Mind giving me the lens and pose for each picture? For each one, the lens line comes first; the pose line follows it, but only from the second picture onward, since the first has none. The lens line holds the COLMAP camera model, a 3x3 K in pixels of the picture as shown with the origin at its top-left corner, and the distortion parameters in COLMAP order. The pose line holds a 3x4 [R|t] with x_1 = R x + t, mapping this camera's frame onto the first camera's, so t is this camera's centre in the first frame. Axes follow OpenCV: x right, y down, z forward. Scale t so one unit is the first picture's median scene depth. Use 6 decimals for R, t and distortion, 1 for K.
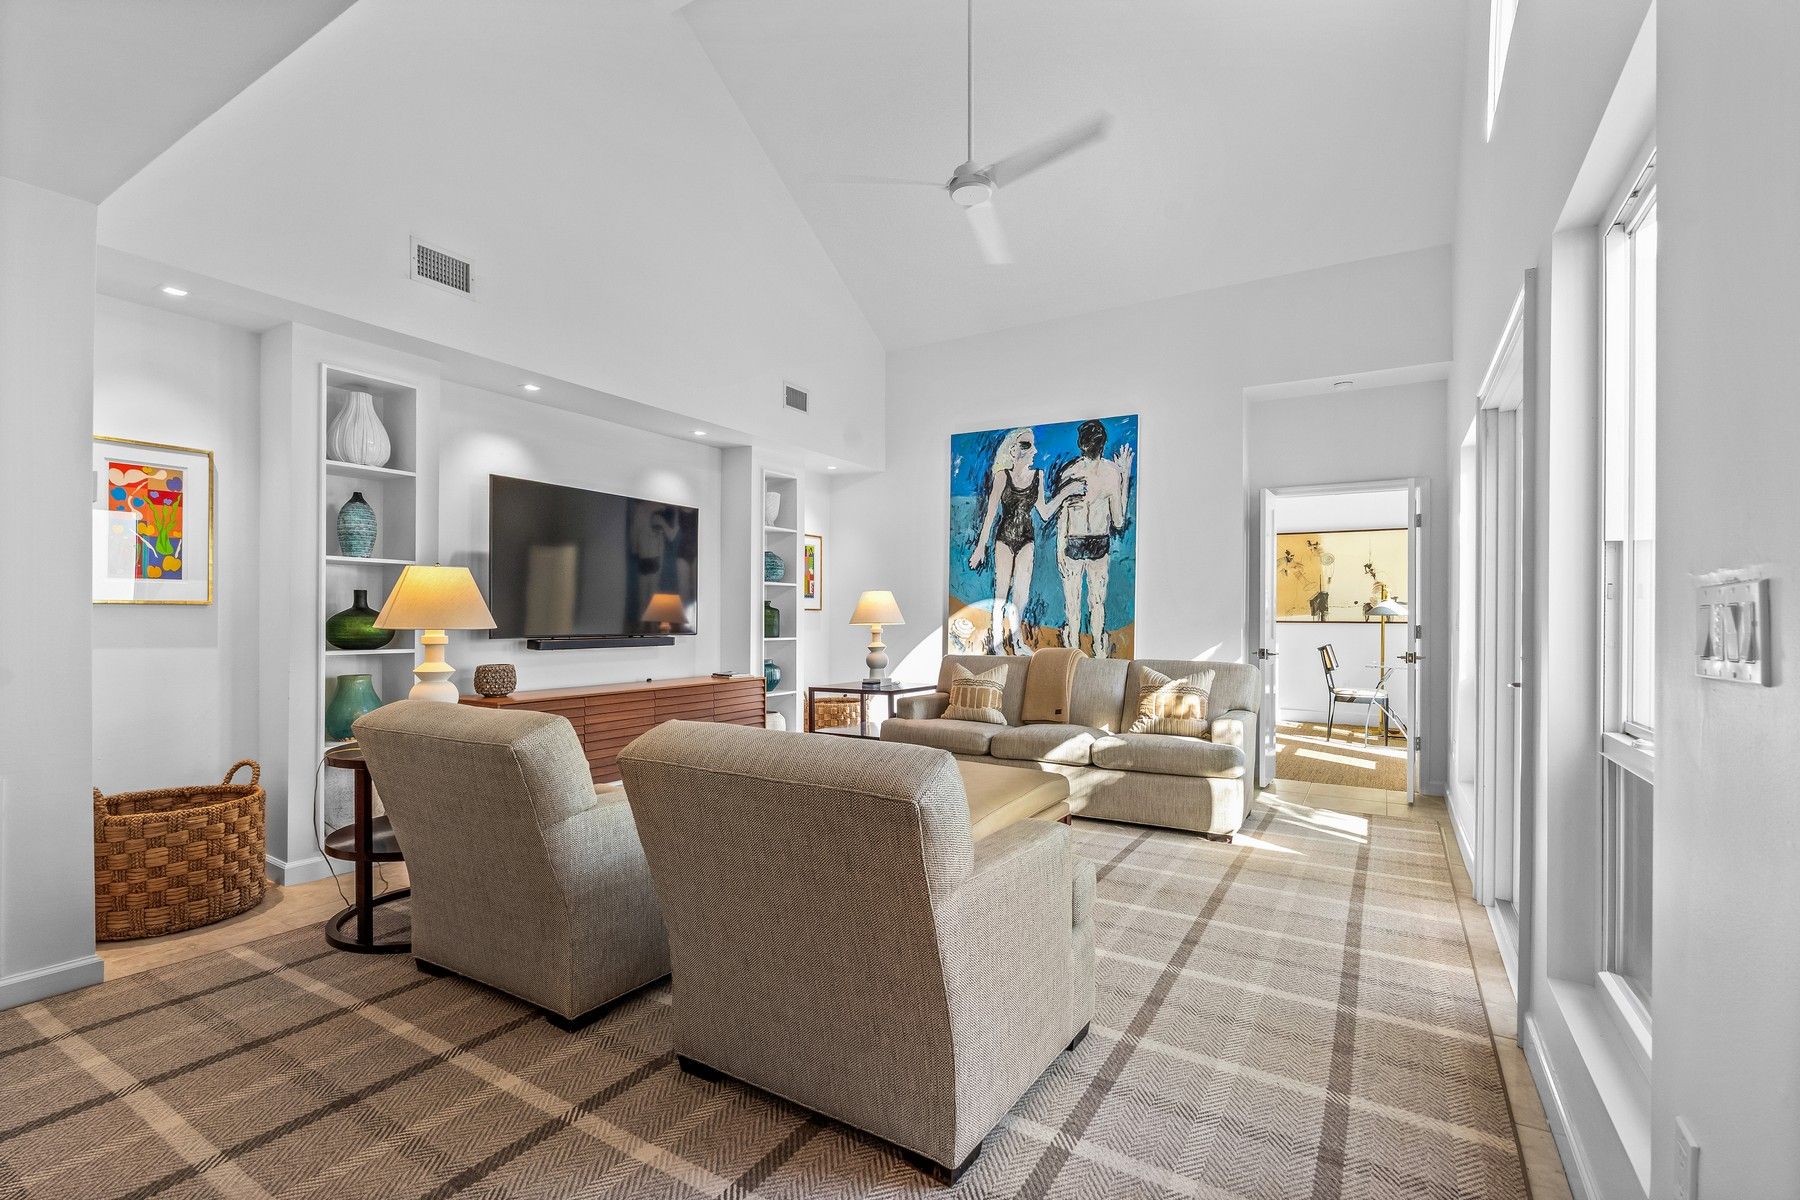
lens RADIAL K [[799.5, 0, 906.2], [0, 799.5, 608.8], [0, 0, 1]] dist [-0.008995, -0.000071]
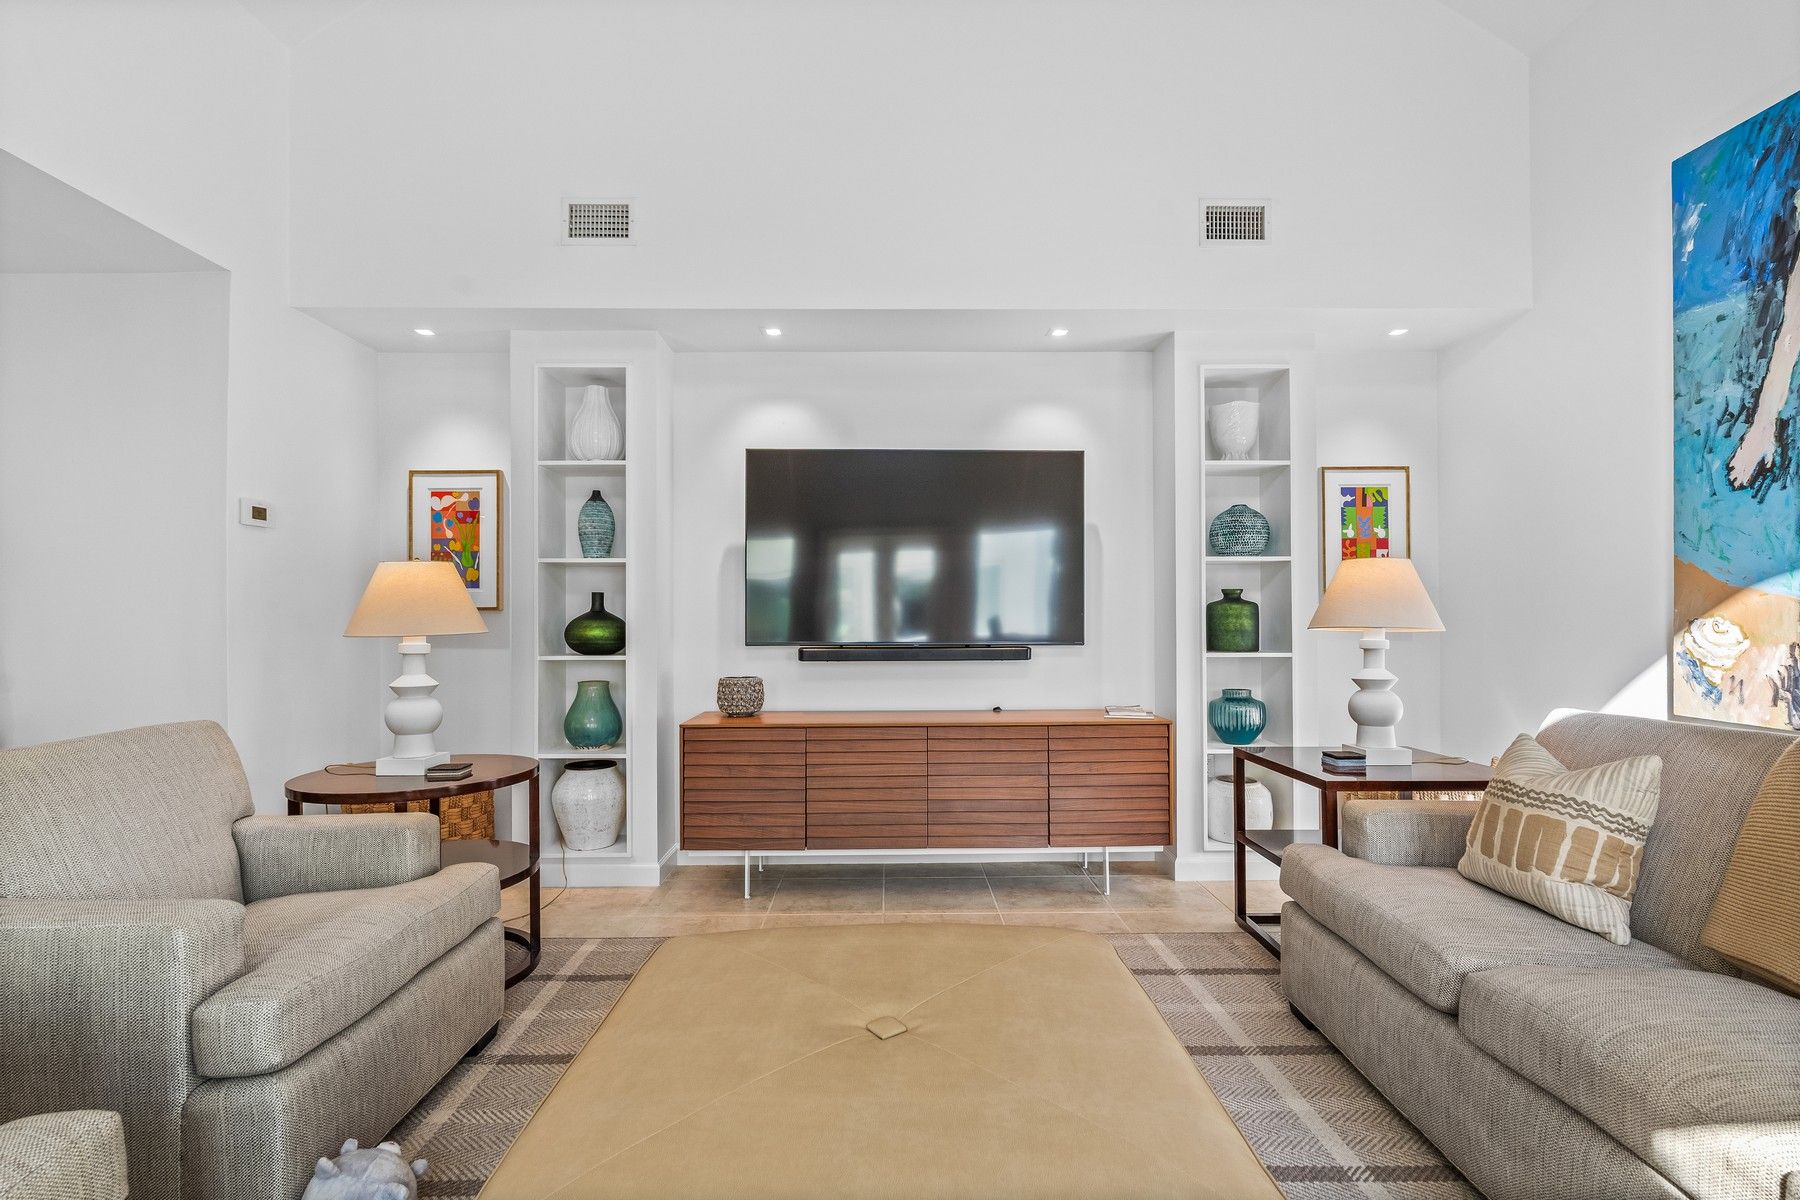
lens RADIAL K [[838.9, 0, 902.3], [0, 838.9, 608.9], [0, 0, 1]] dist [-0.004068, -0.000331]
pose [[0.528855, -0.014743, -0.848584, 0.274411], [0.015172, 0.999854, -0.007916, 0.007251], [0.848577, -0.008689, 0.529001, 0.594568]]
